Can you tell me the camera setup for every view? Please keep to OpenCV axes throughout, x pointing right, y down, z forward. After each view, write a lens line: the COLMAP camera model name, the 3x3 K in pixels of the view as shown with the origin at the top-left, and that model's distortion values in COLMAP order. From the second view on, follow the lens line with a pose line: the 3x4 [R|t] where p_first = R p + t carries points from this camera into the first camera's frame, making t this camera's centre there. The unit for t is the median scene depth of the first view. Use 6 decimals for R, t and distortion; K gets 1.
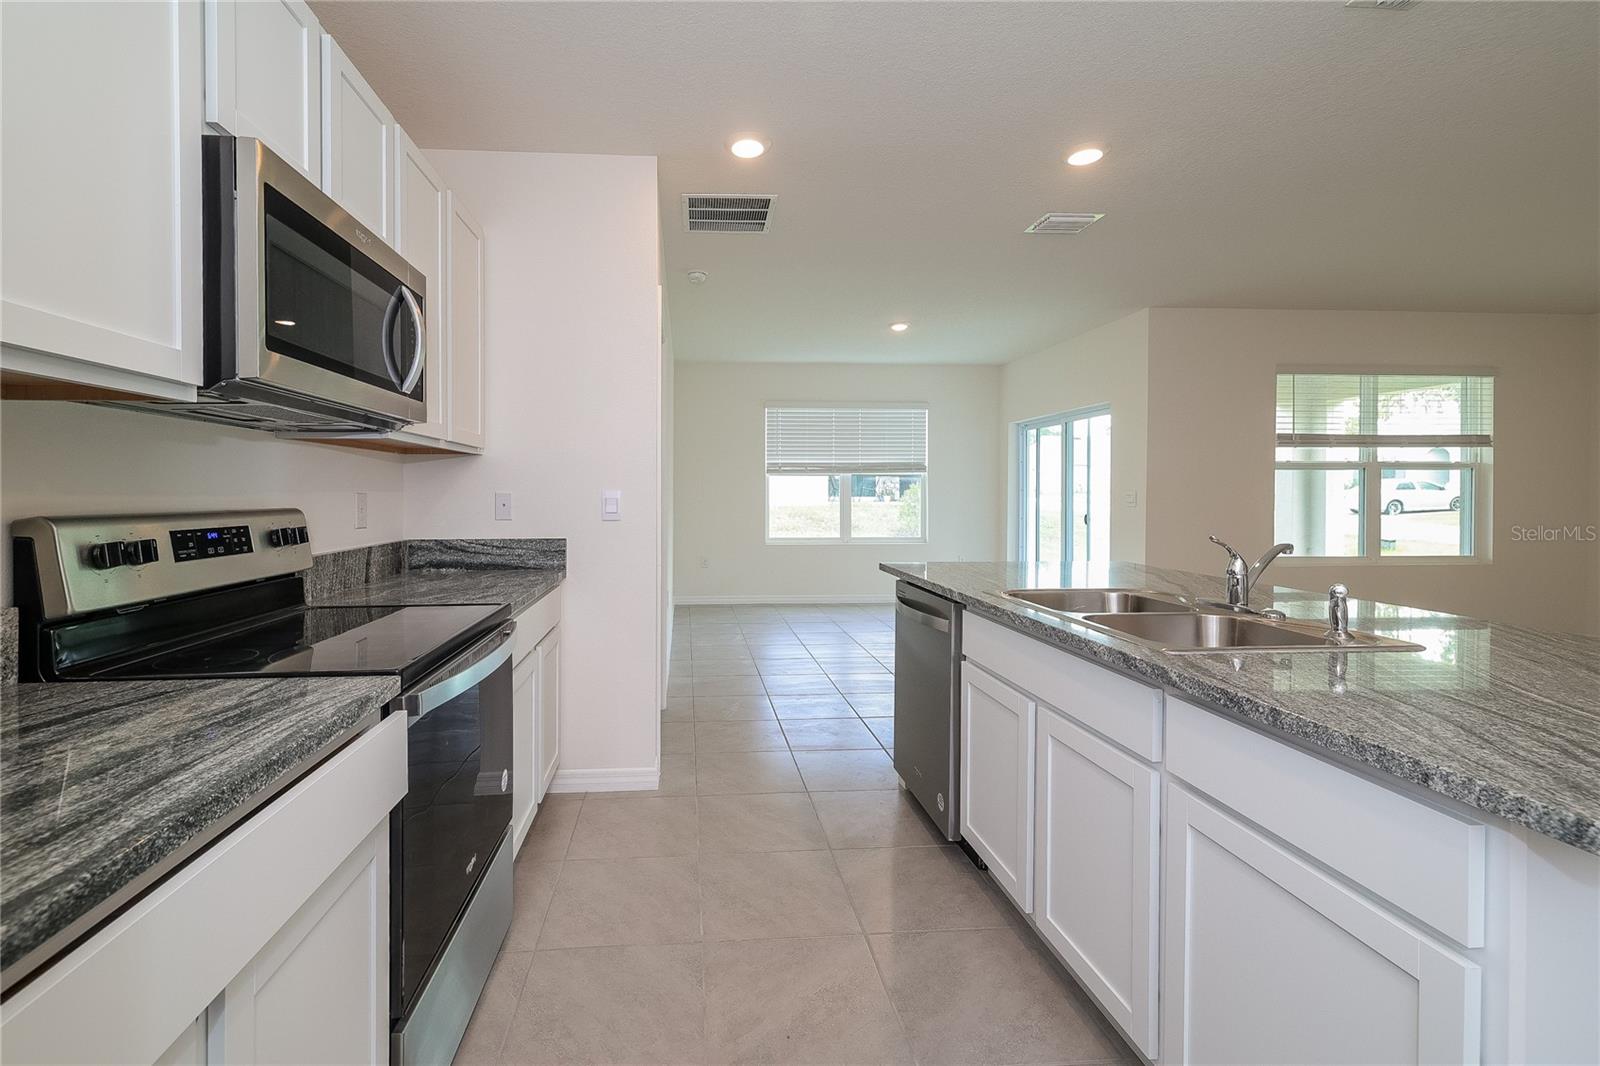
lens RADIAL K [[696.2, 0, 739.5], [0, 696.2, 494.8], [0, 0, 1]] dist [0.000102, -0.000021]
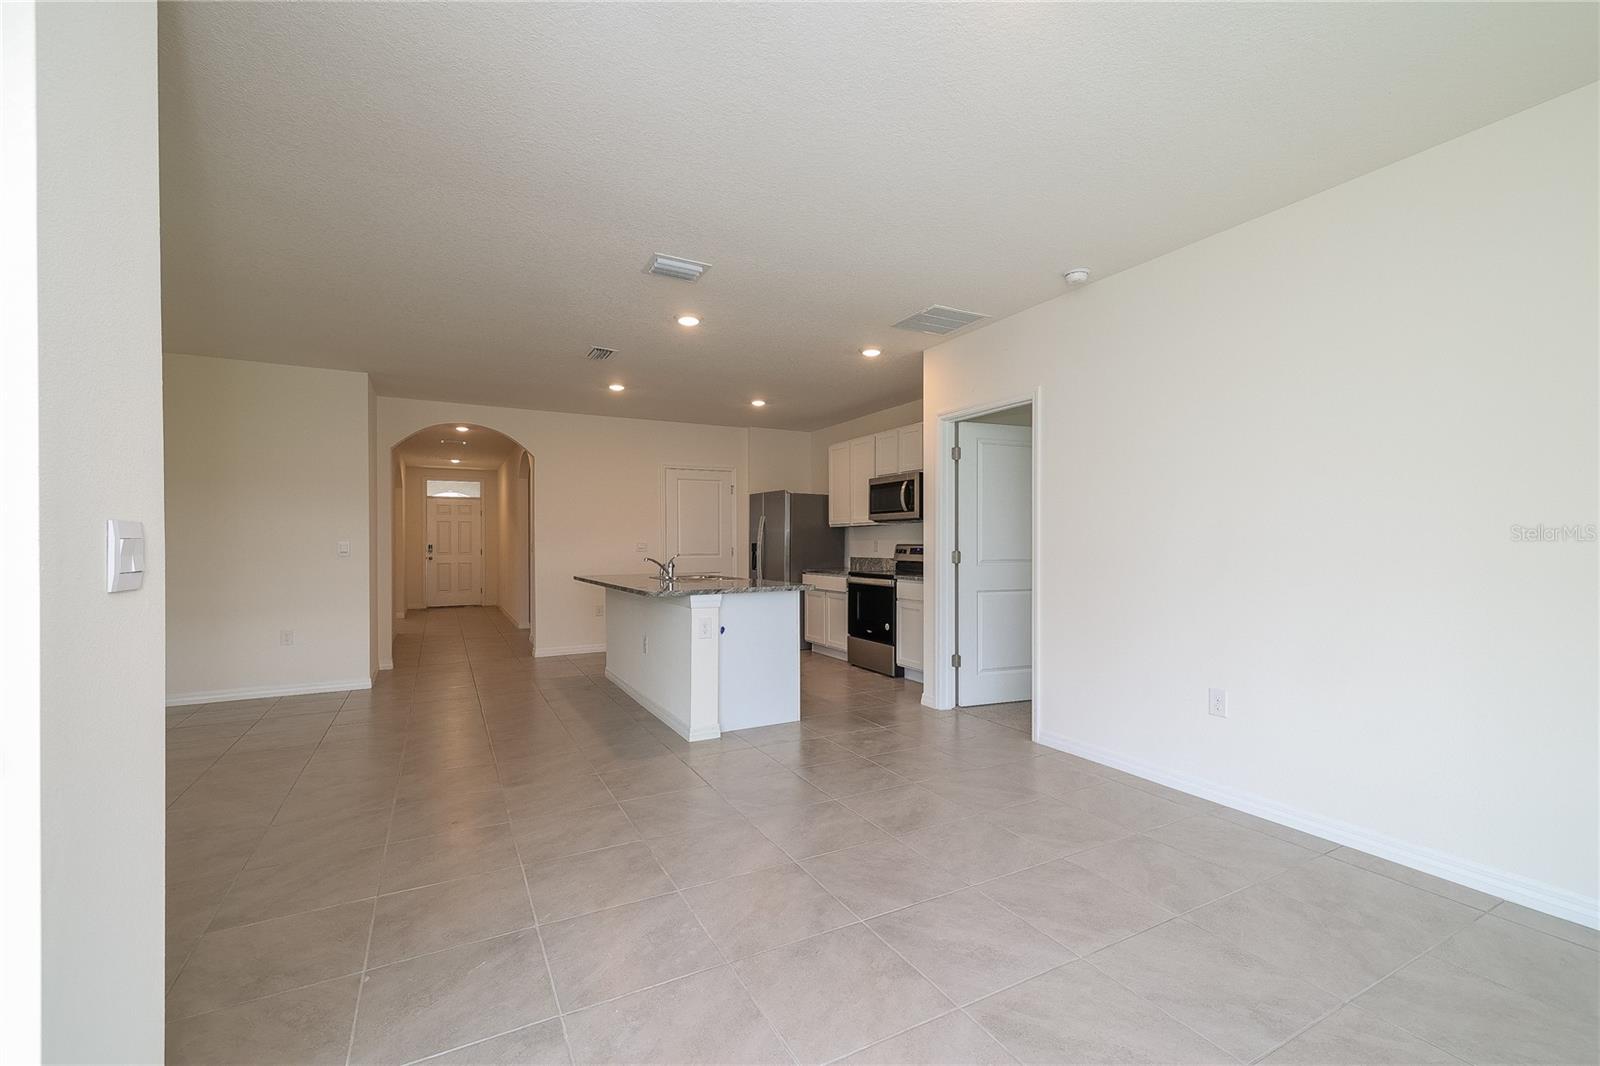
lens RADIAL K [[667.2, 0, 799.8], [0, 667.2, 549.1], [0, 0, 1]] dist [0.000266, 0.000027]
pose [[-0.913160, 0.006010, -0.407558, 0.468337], [0.001618, 0.999937, 0.011119, 0.002406], [0.407599, 0.009494, -0.913112, 1.316935]]
